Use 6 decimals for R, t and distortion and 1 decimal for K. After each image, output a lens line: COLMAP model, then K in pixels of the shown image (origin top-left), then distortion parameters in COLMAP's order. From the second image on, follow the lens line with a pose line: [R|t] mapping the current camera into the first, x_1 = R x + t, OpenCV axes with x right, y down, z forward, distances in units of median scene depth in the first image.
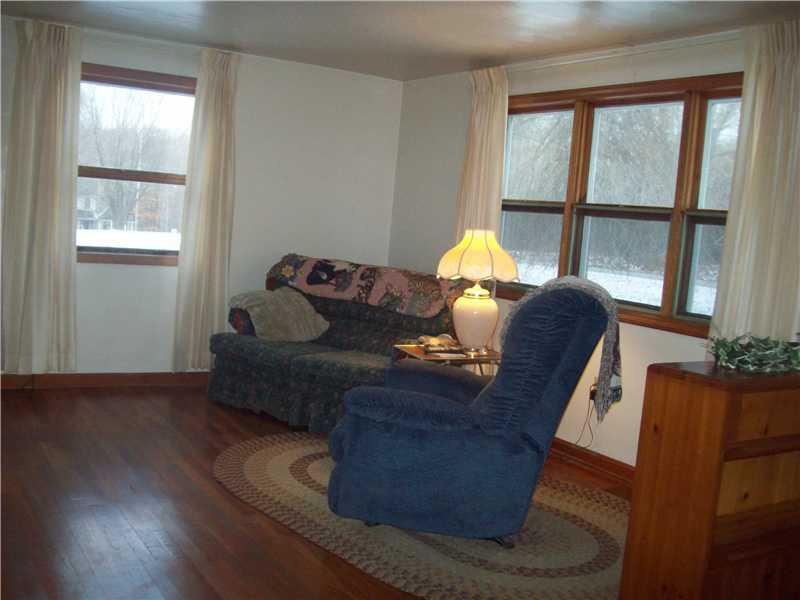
lens RADIAL K [[890.4, 0, 400.0], [0, 890.4, 300.0], [0, 0, 1]] dist [-0.171123, 0.057105]
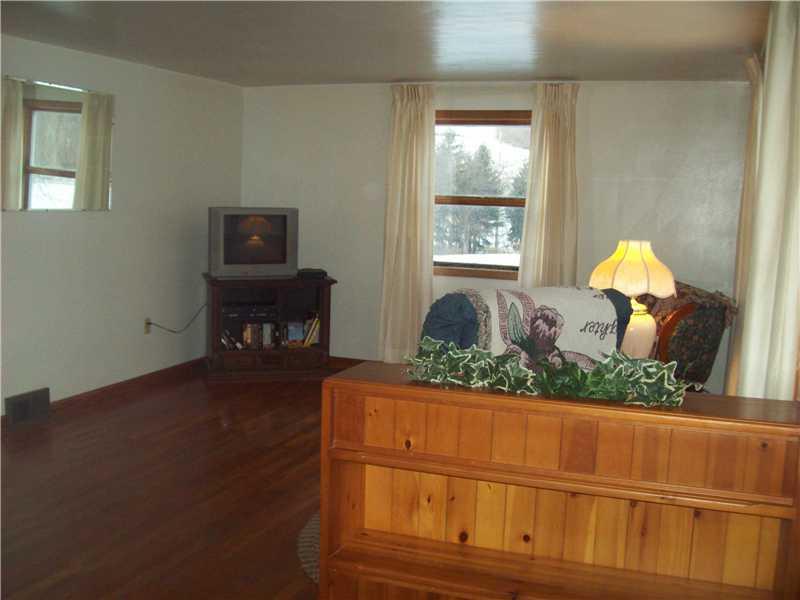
lens RADIAL K [[890.4, 0, 400.0], [0, 890.4, 300.0], [0, 0, 1]] dist [-0.171123, 0.057105]
pose [[0.615248, 0.025514, -0.787921, 0.585073], [-0.050961, 0.998673, -0.007455, 0.002635], [0.786685, 0.044740, 0.615731, 0.206394]]
